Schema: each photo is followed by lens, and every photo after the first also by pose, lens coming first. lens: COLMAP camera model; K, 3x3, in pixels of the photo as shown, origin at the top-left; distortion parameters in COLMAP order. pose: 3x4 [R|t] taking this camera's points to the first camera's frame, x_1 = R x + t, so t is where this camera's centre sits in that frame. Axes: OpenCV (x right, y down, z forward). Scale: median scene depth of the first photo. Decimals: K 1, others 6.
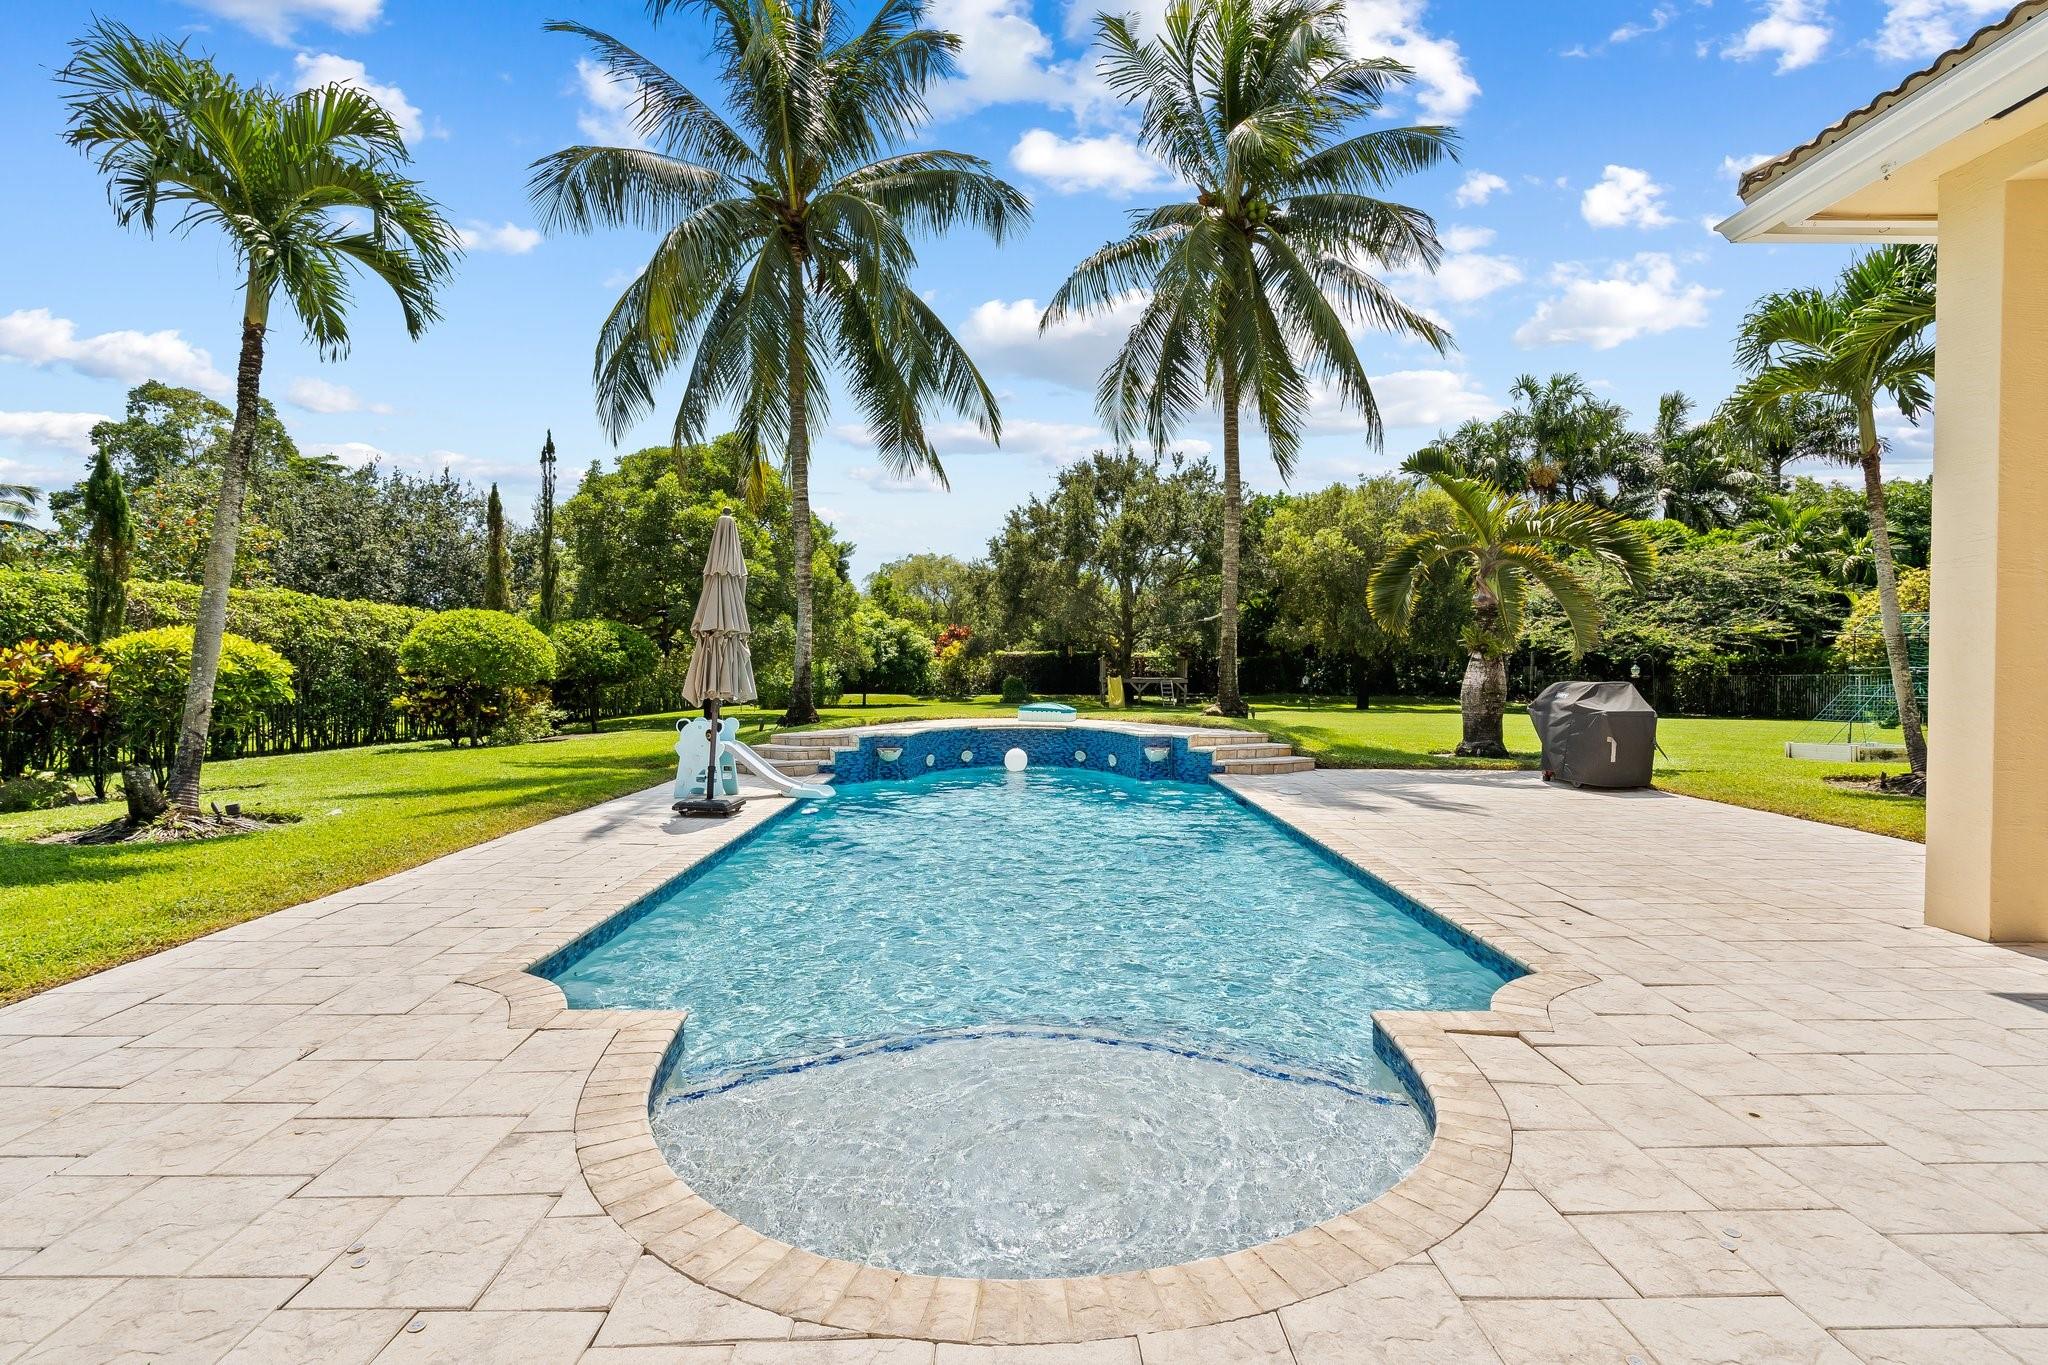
lens RADIAL K [[924.8, 0, 1019.5], [0, 924.8, 677.8], [0, 0, 1]] dist [-0.004260, -0.000417]
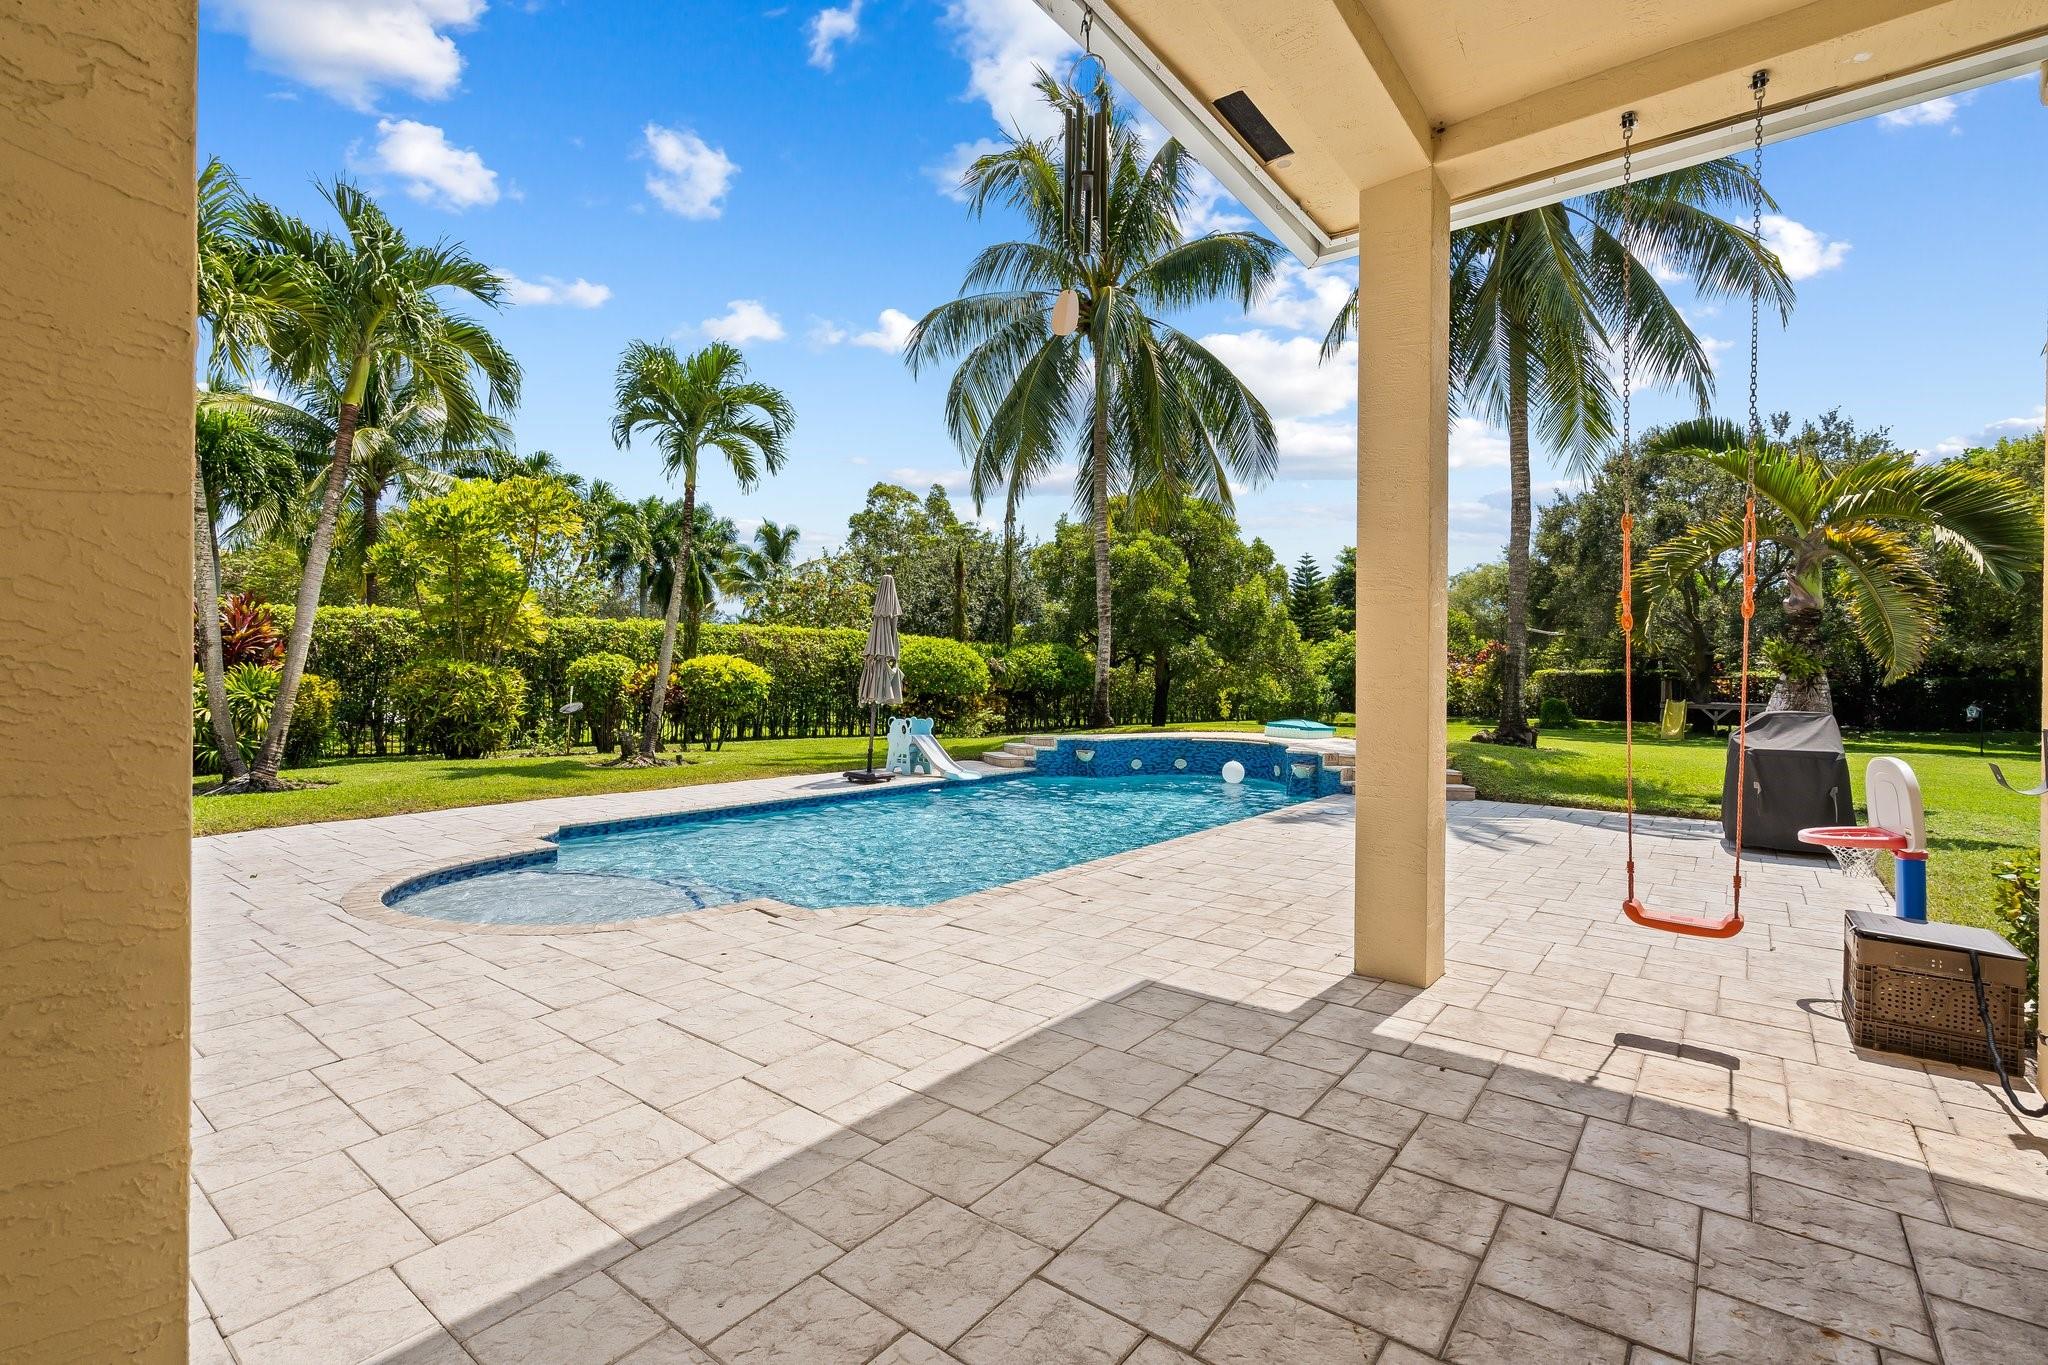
lens RADIAL K [[924.8, 0, 1019.5], [0, 924.8, 677.8], [0, 0, 1]] dist [-0.004260, -0.000417]
pose [[0.783011, 0.007106, -0.621967, 0.332484], [-0.018919, 0.999744, -0.012395, -0.001000], [0.621720, 0.021473, 0.782945, 0.004332]]
